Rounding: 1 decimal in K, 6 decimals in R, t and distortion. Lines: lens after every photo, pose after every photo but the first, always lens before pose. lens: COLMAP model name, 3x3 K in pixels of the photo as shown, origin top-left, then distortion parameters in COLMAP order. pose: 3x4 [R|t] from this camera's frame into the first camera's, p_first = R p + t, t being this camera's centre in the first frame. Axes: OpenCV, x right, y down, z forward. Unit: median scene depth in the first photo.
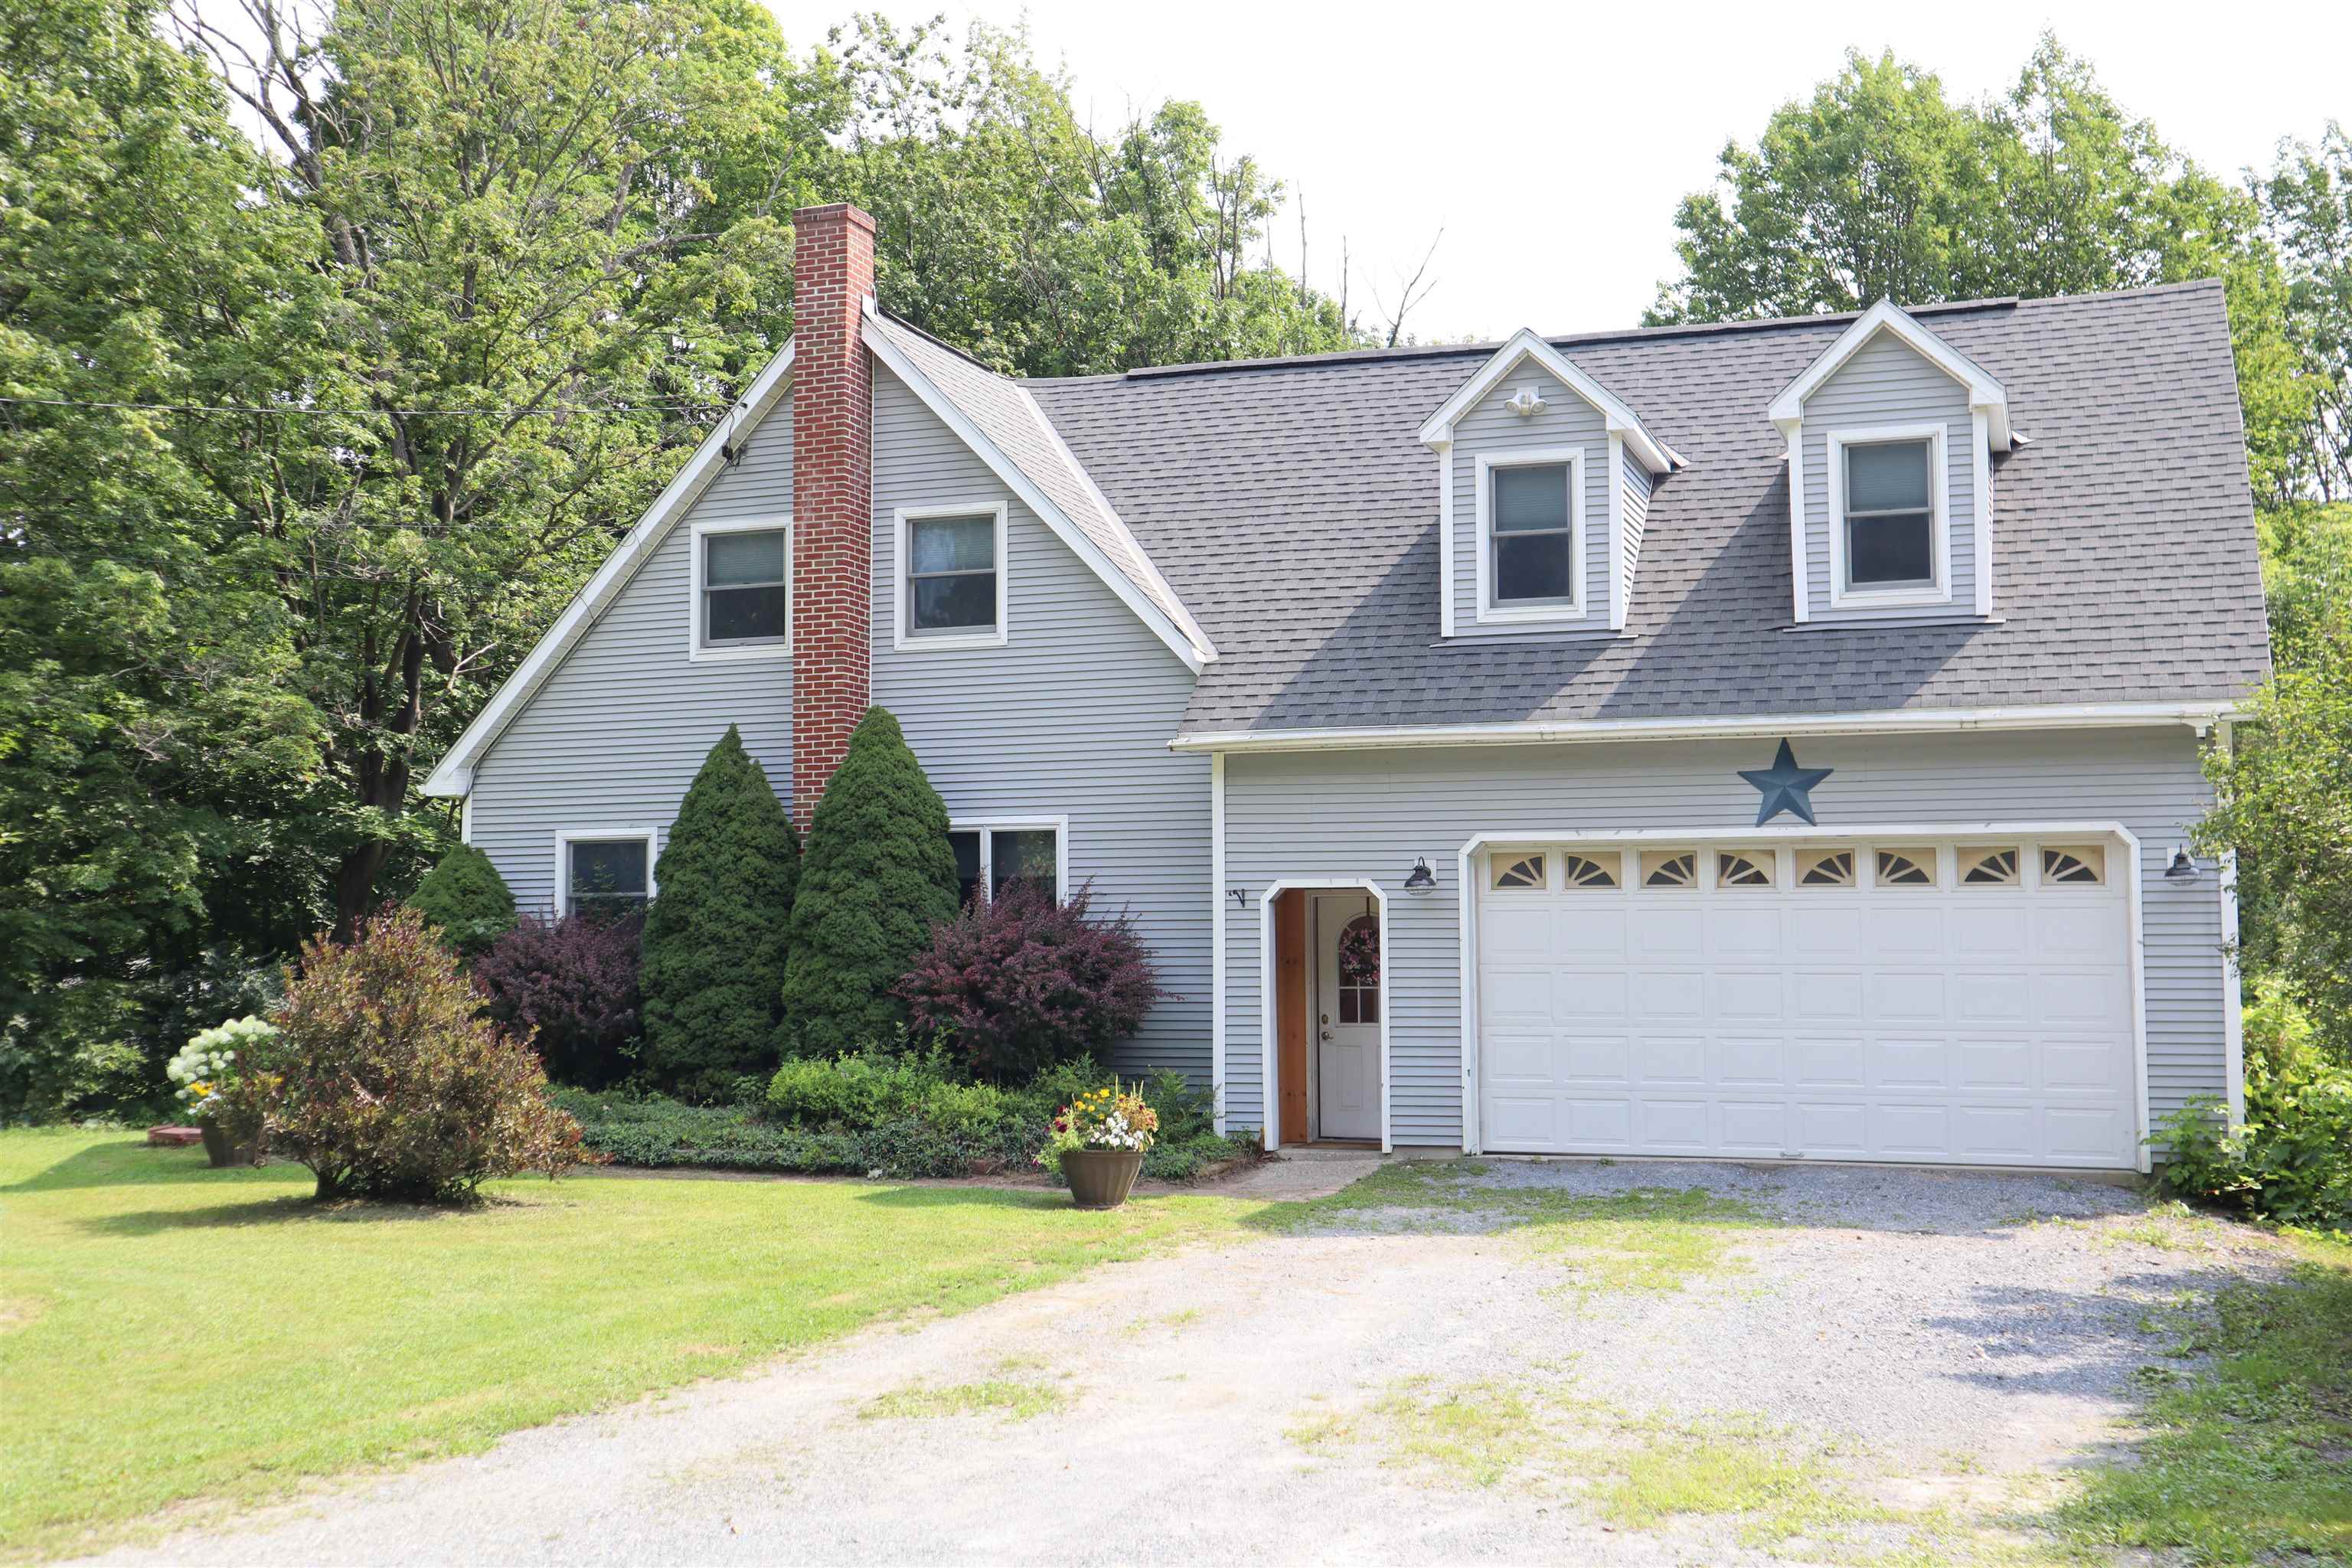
lens RADIAL K [[2588.5, 0, 1168.6], [0, 2588.5, 785.6], [0, 0, 1]] dist [0.031462, 0.000000]
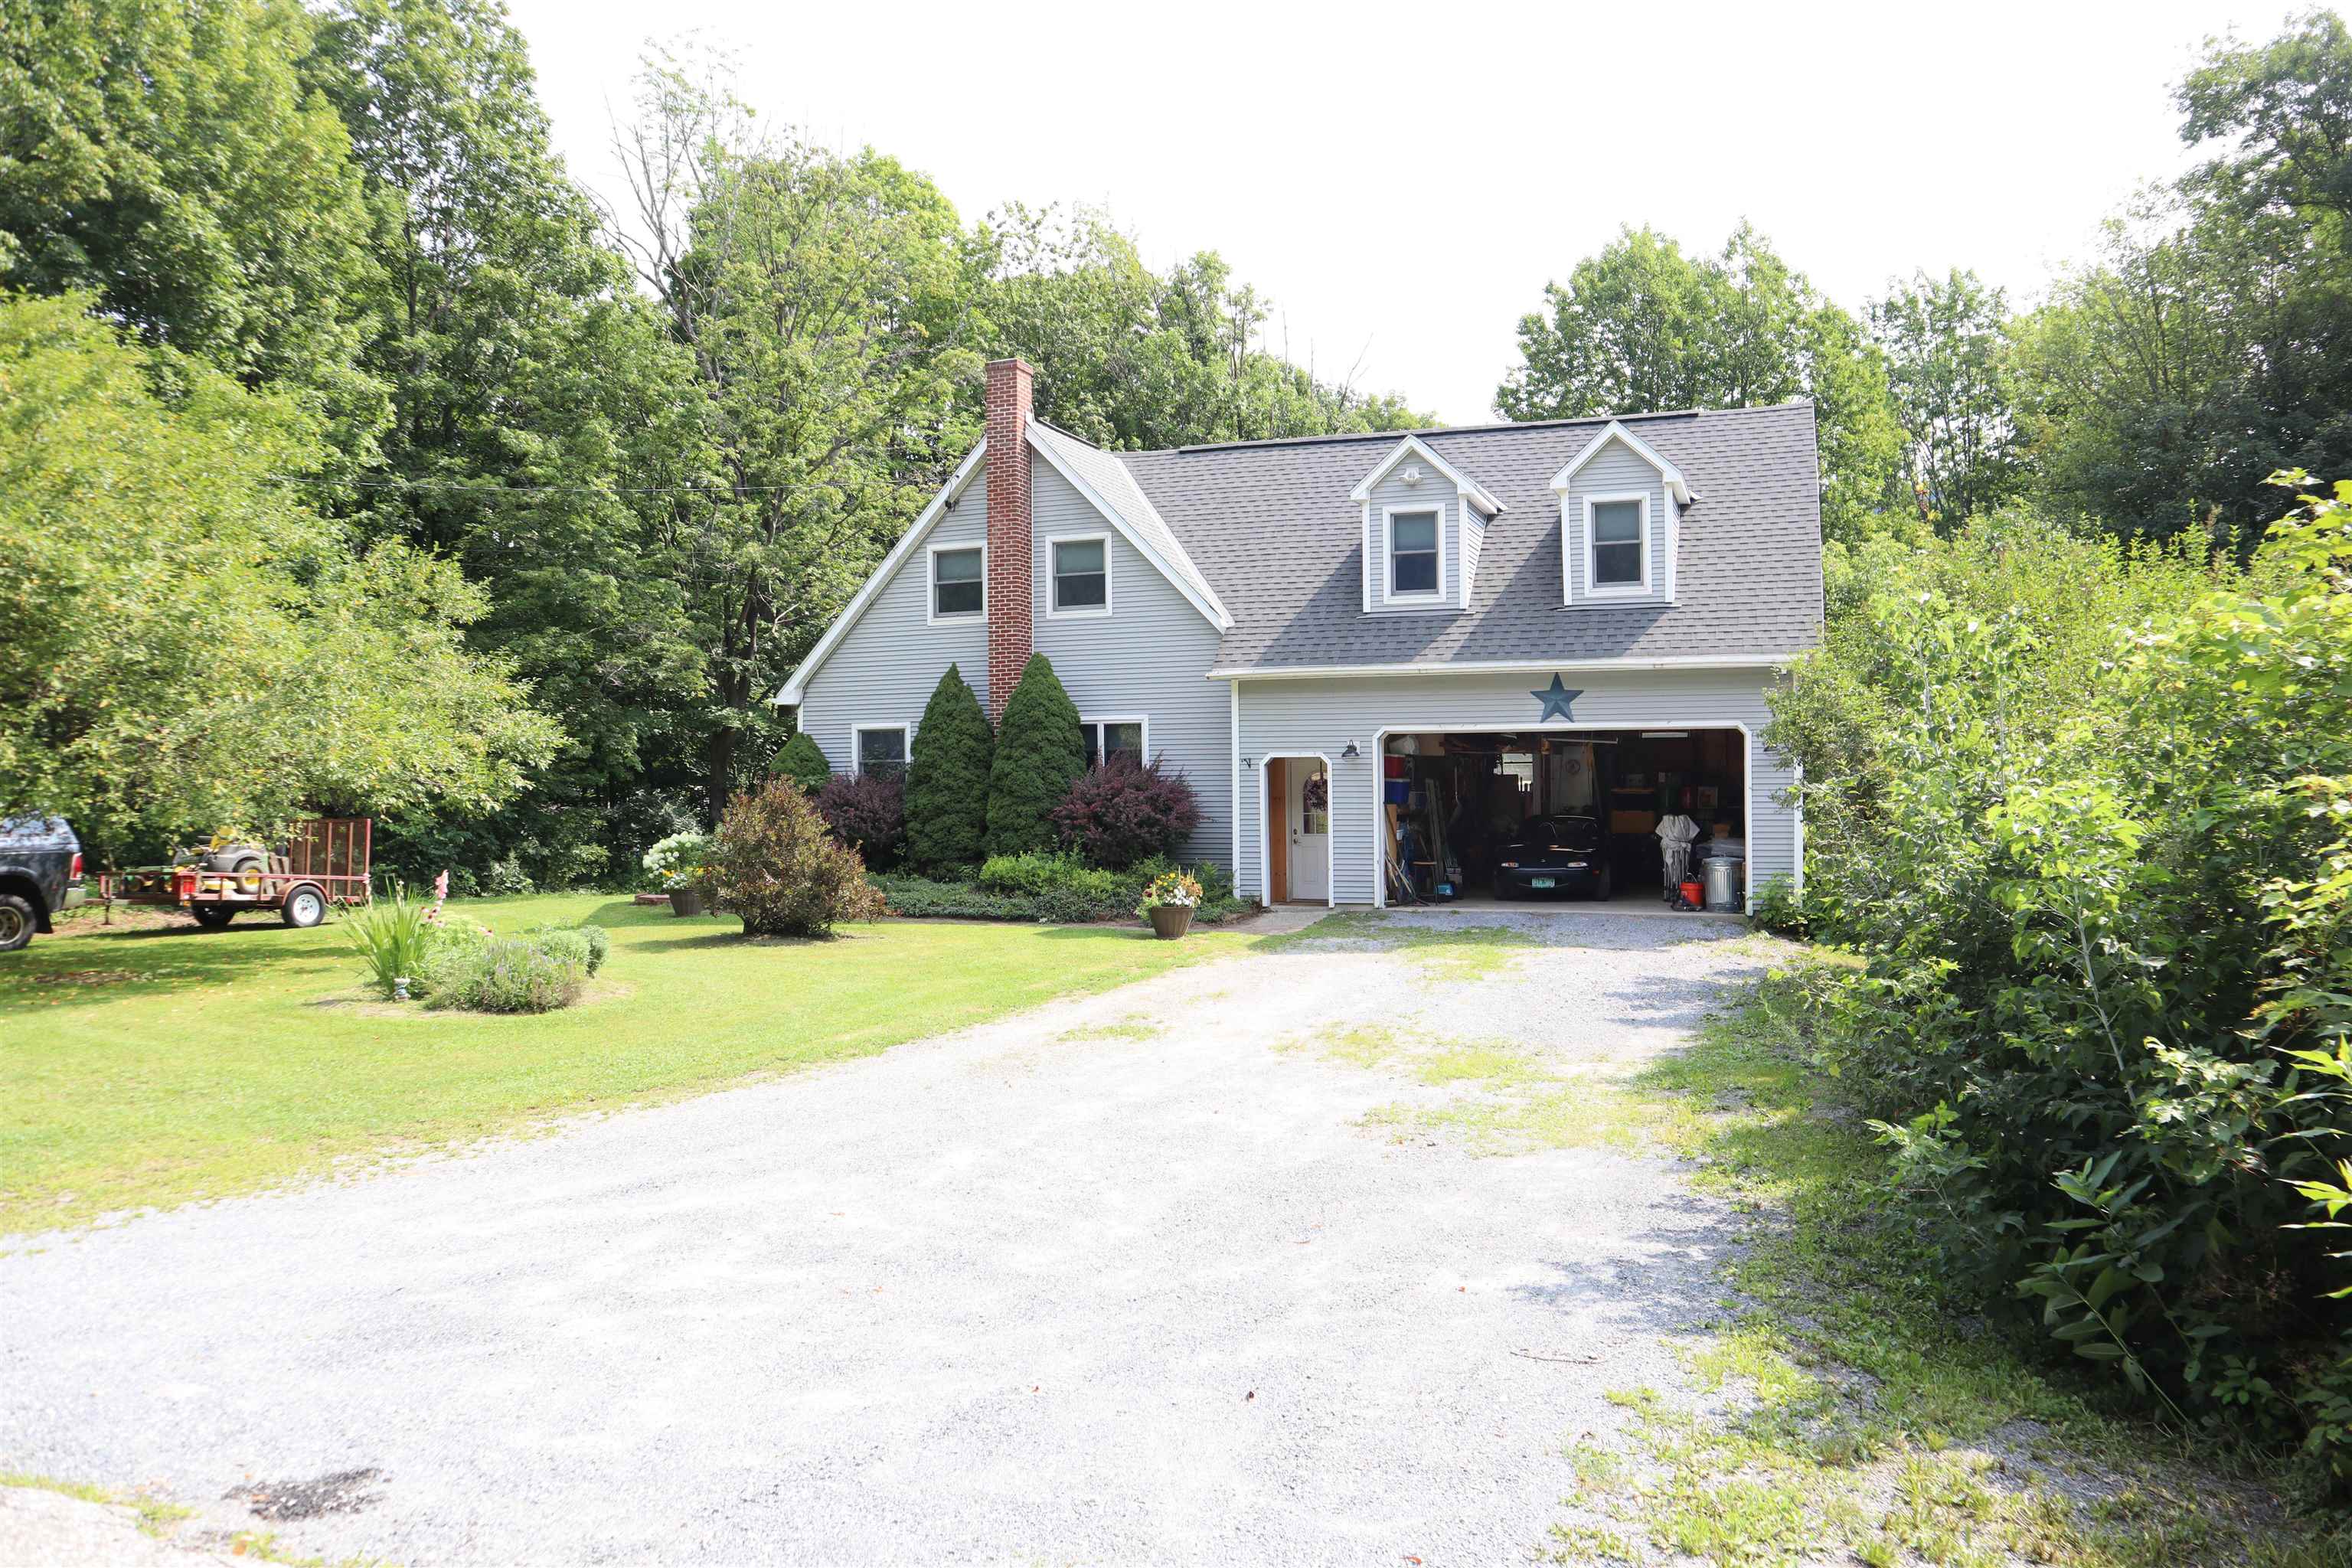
lens RADIAL K [[1655.6, 0, 1136.1], [0, 1655.6, 812.1], [0, 0, 1]] dist [-0.062793, 0.000026]
pose [[0.999166, -0.006214, -0.040363, -0.002561], [0.009575, 0.996451, 0.083629, -0.016429], [0.039700, -0.083946, 0.995679, -0.107863]]
